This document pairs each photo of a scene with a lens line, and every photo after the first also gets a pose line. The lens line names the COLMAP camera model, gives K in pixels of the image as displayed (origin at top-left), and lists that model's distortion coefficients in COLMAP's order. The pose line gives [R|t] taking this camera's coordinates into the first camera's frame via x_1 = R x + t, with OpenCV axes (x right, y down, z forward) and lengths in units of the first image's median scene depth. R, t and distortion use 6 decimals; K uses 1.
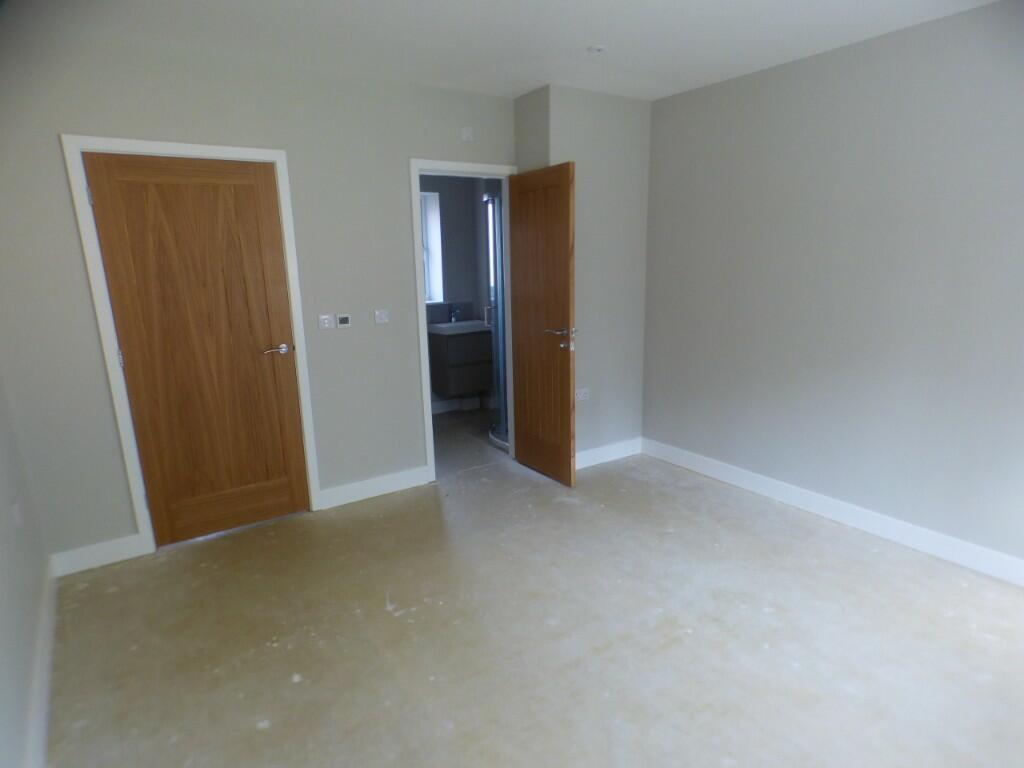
lens RADIAL K [[611.1, 0, 512.0], [0, 611.1, 384.0], [0, 0, 1]] dist [-0.000527, 0.000415]
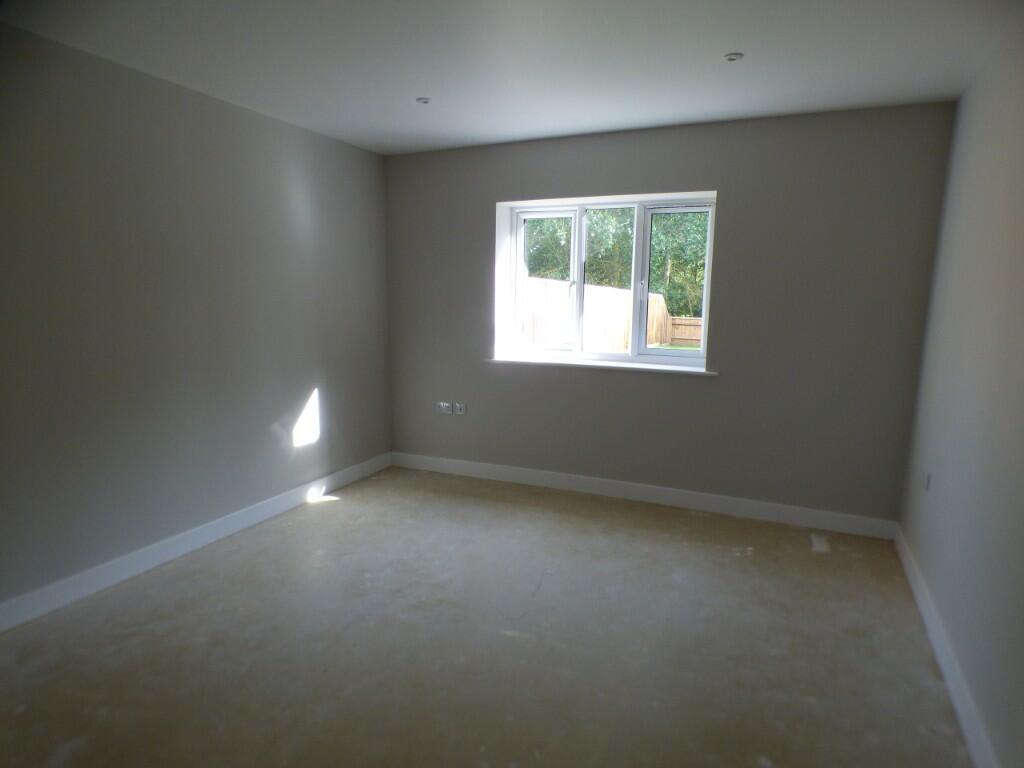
lens RADIAL K [[611.1, 0, 512.0], [0, 611.1, 384.0], [0, 0, 1]] dist [-0.000527, 0.000415]
pose [[-0.493210, -0.111361, 0.862753, -0.535413], [0.205655, 0.948733, 0.240026, -0.159344], [-0.845251, 0.295813, -0.445022, 0.913610]]
